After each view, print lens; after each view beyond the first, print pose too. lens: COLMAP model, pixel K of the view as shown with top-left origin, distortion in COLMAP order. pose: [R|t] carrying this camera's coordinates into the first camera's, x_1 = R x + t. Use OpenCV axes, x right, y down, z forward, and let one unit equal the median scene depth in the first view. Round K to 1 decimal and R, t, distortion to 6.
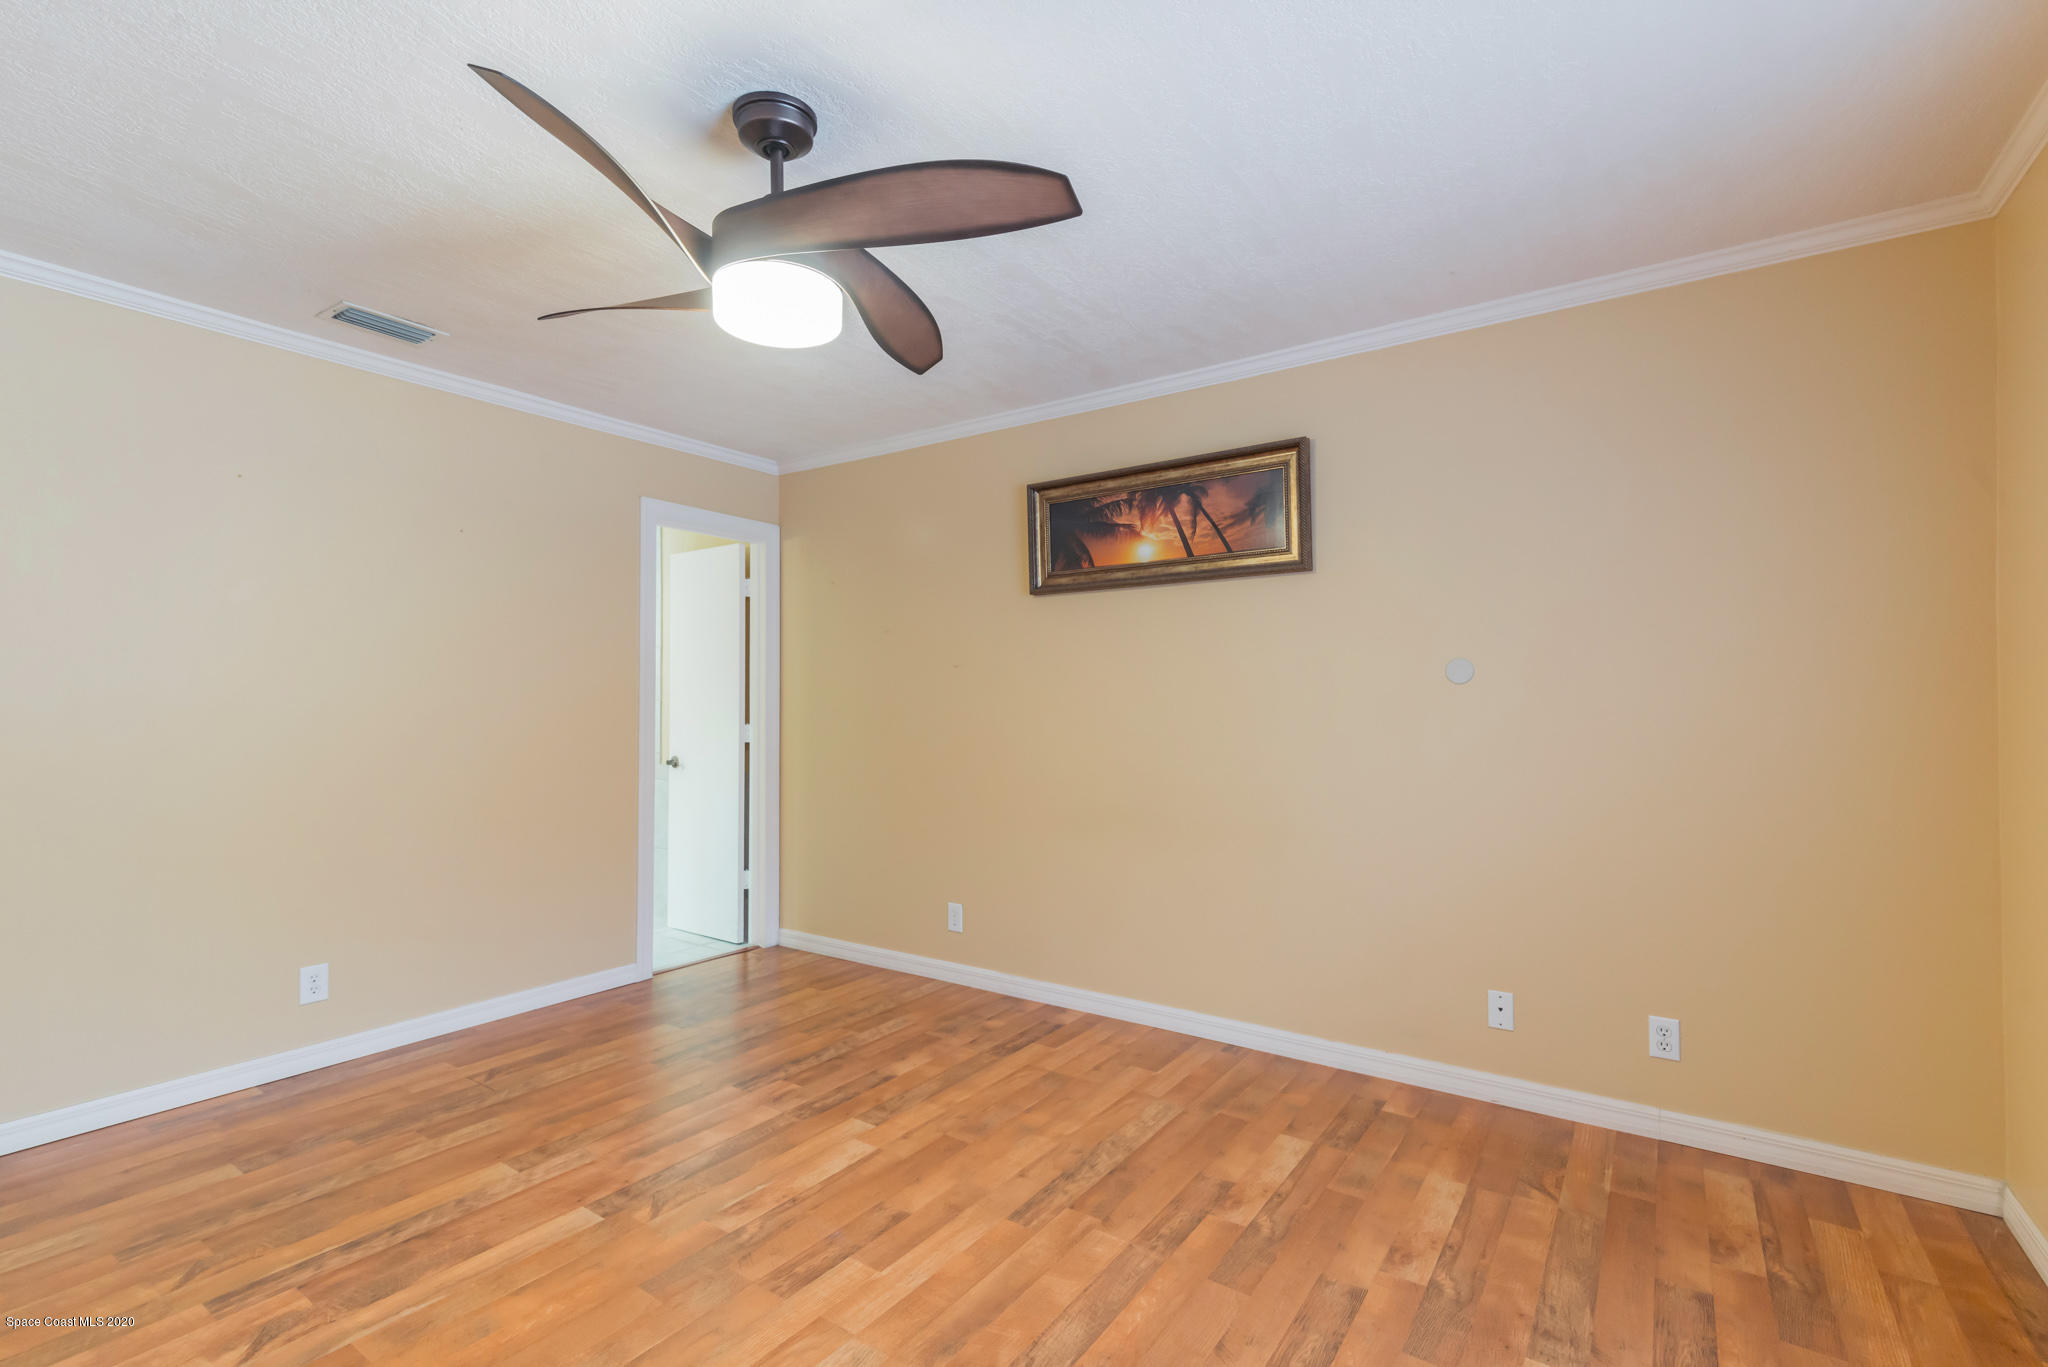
lens RADIAL K [[930.7, 0, 1018.4], [0, 930.7, 711.6], [0, 0, 1]] dist [0.011632, -0.000273]
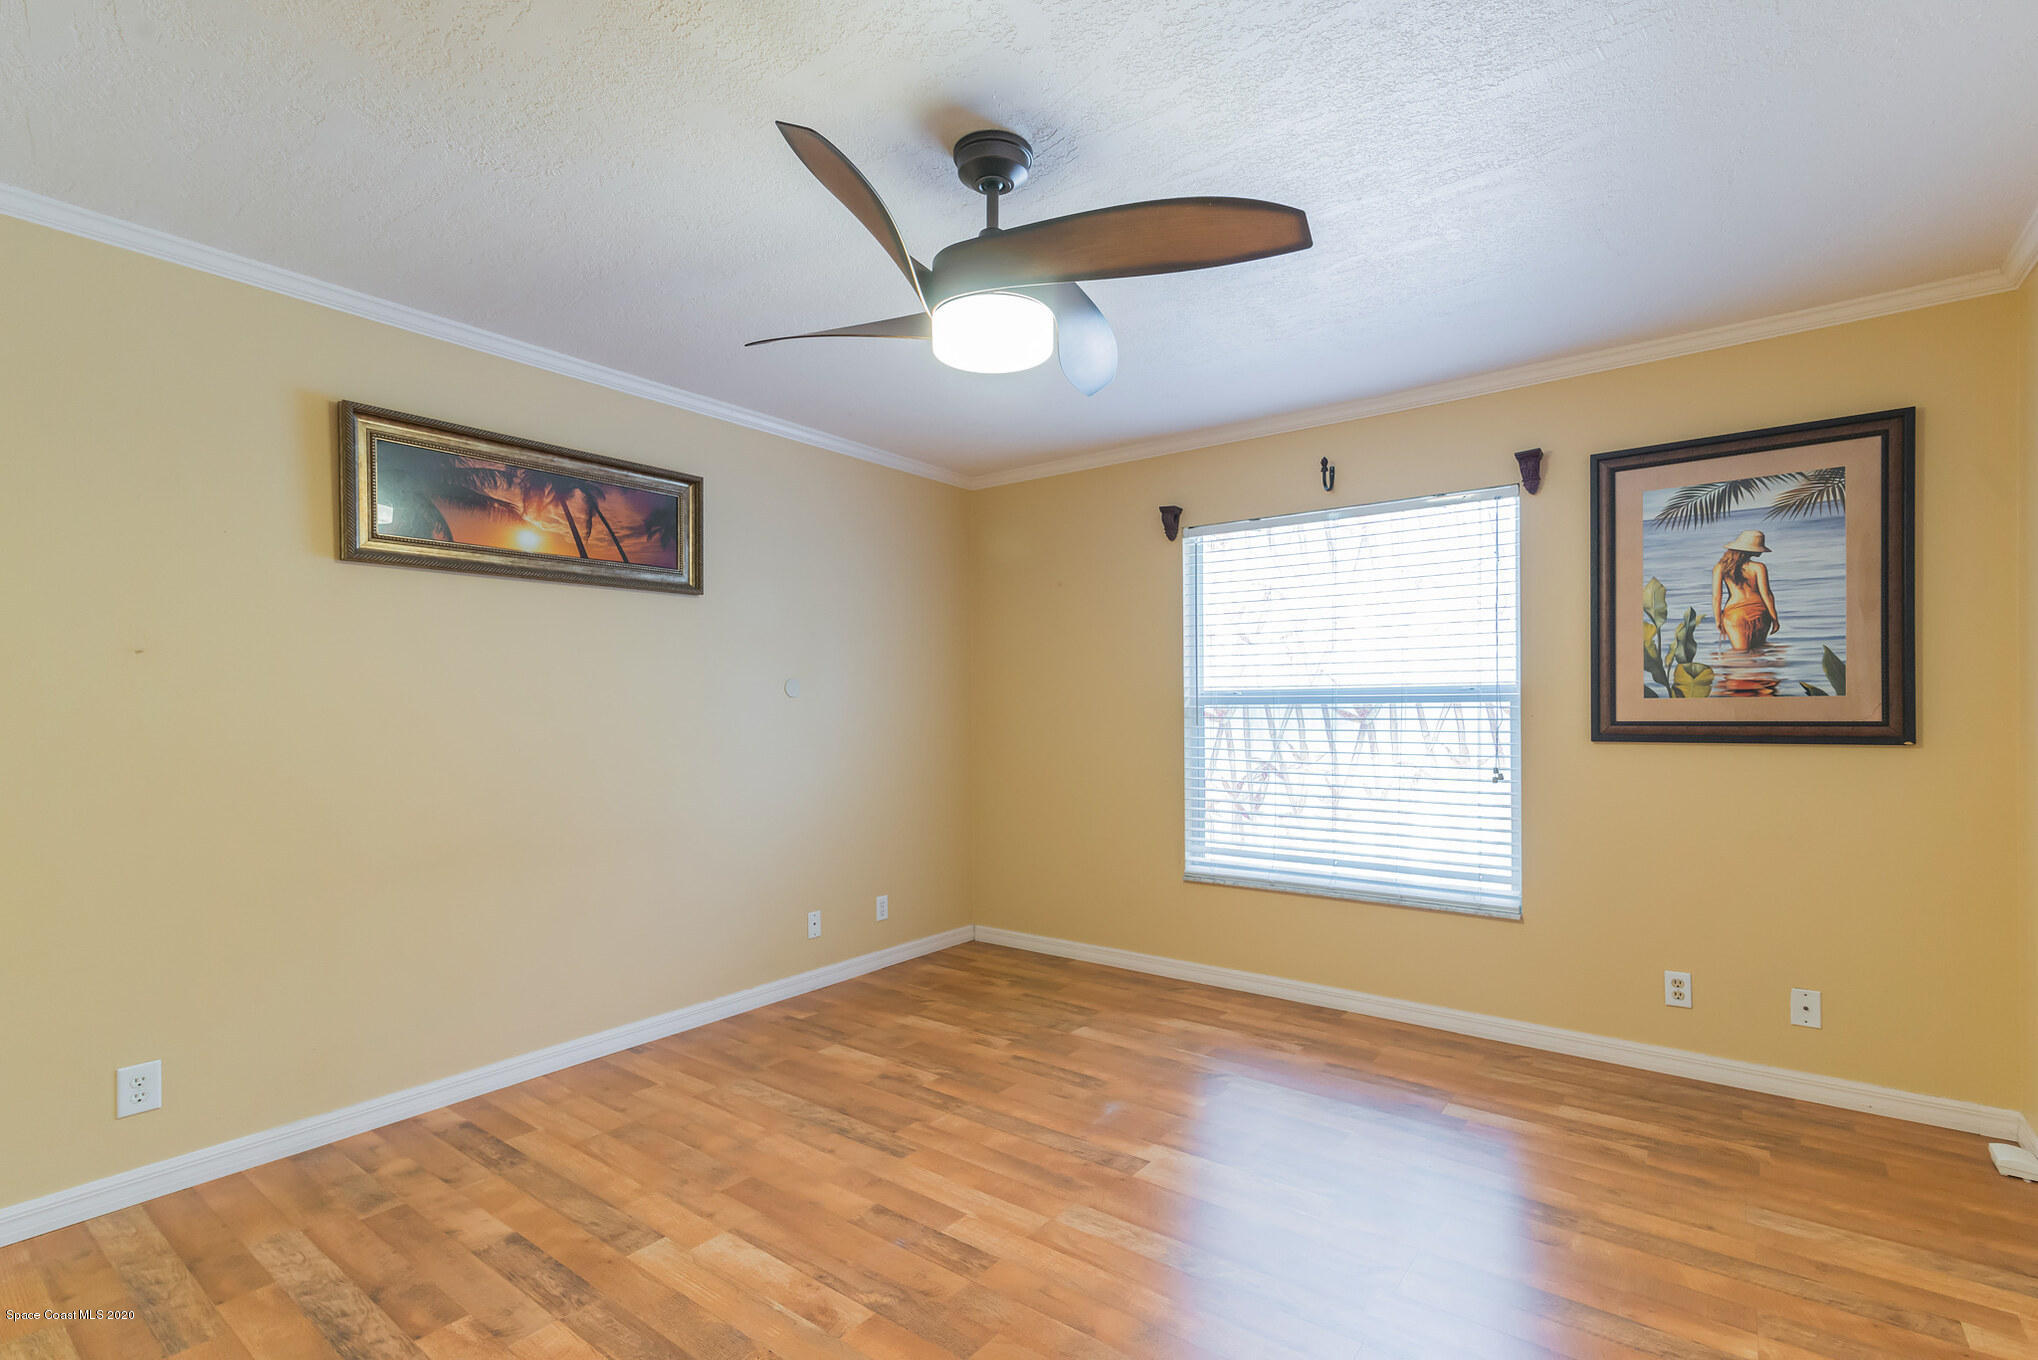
lens RADIAL K [[926.2, 0, 1013.5], [0, 926.2, 707.9], [0, 0, 1]] dist [0.011632, -0.000273]
pose [[0.045509, 0.002565, 0.998961, -0.808312], [0.014035, 0.999896, -0.003207, -0.003469], [-0.998865, 0.014166, 0.045468, 0.565731]]
